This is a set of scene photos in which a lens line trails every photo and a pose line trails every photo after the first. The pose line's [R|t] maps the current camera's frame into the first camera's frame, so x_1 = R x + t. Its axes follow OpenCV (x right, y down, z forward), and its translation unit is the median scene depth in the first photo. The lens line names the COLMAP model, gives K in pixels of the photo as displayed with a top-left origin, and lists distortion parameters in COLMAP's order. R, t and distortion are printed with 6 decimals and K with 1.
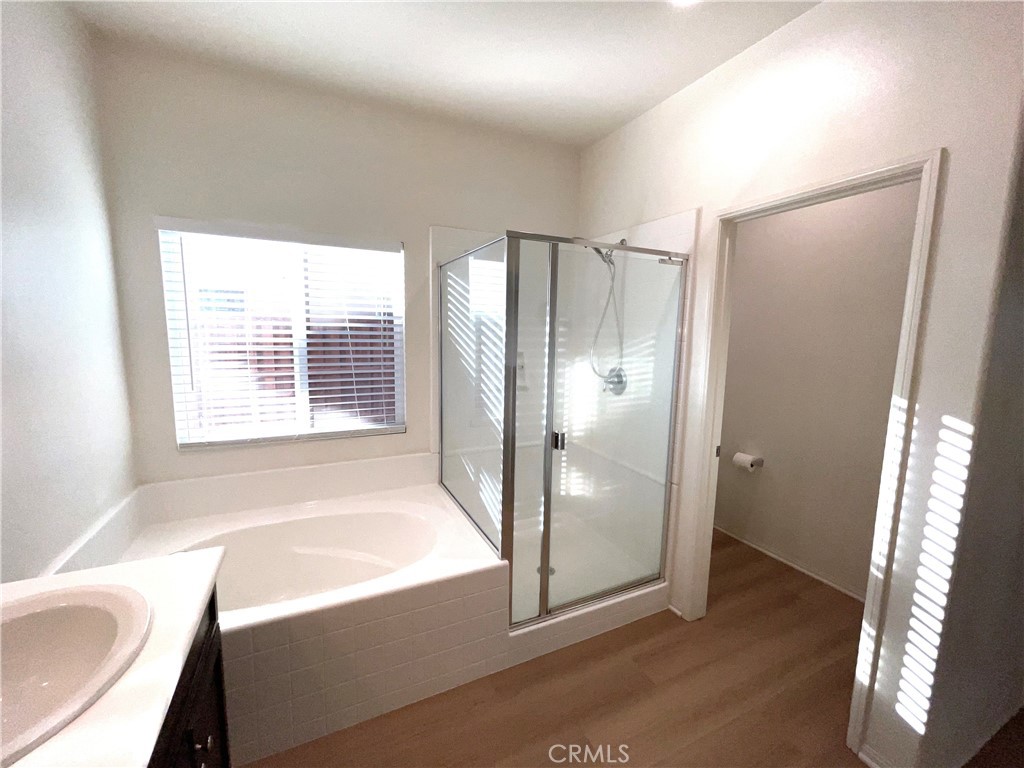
lens RADIAL K [[416.9, 0, 508.8], [0, 416.9, 383.3], [0, 0, 1]] dist [-0.002439, 0.000461]
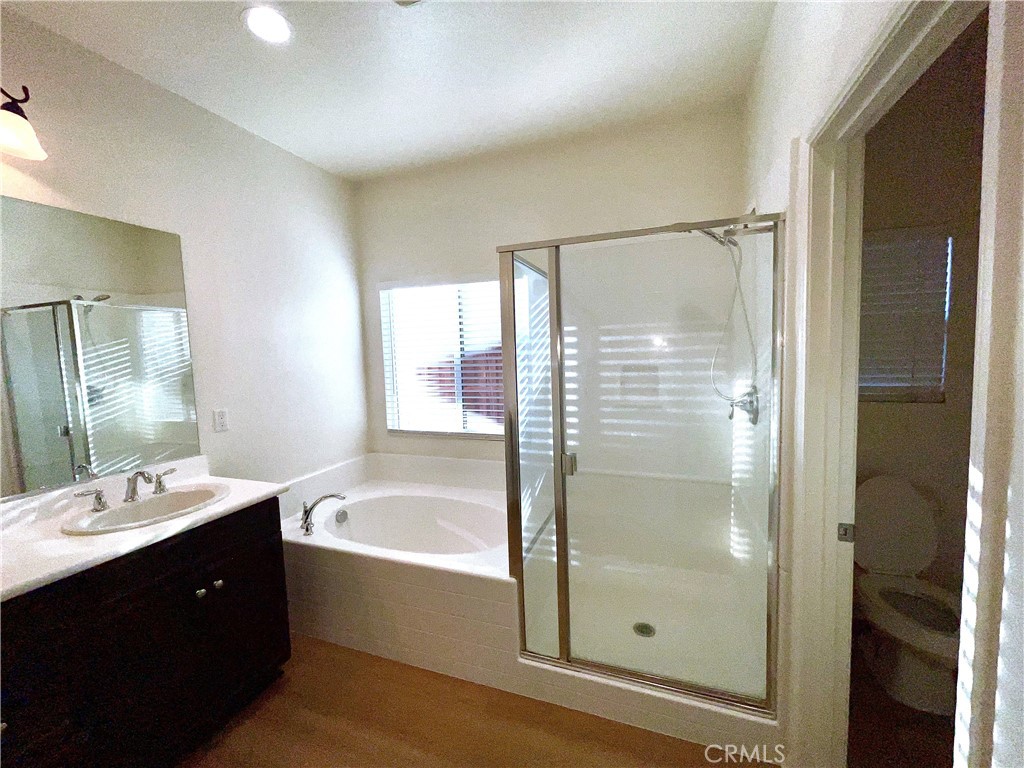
lens RADIAL K [[416.9, 0, 509.5], [0, 416.9, 383.8], [0, 0, 1]] dist [-0.002439, 0.000461]
pose [[0.696289, 0.019272, -0.717503, 0.592514], [-0.049512, 0.998548, -0.021227, -0.008606], [0.716052, 0.050305, 0.696232, 0.252823]]
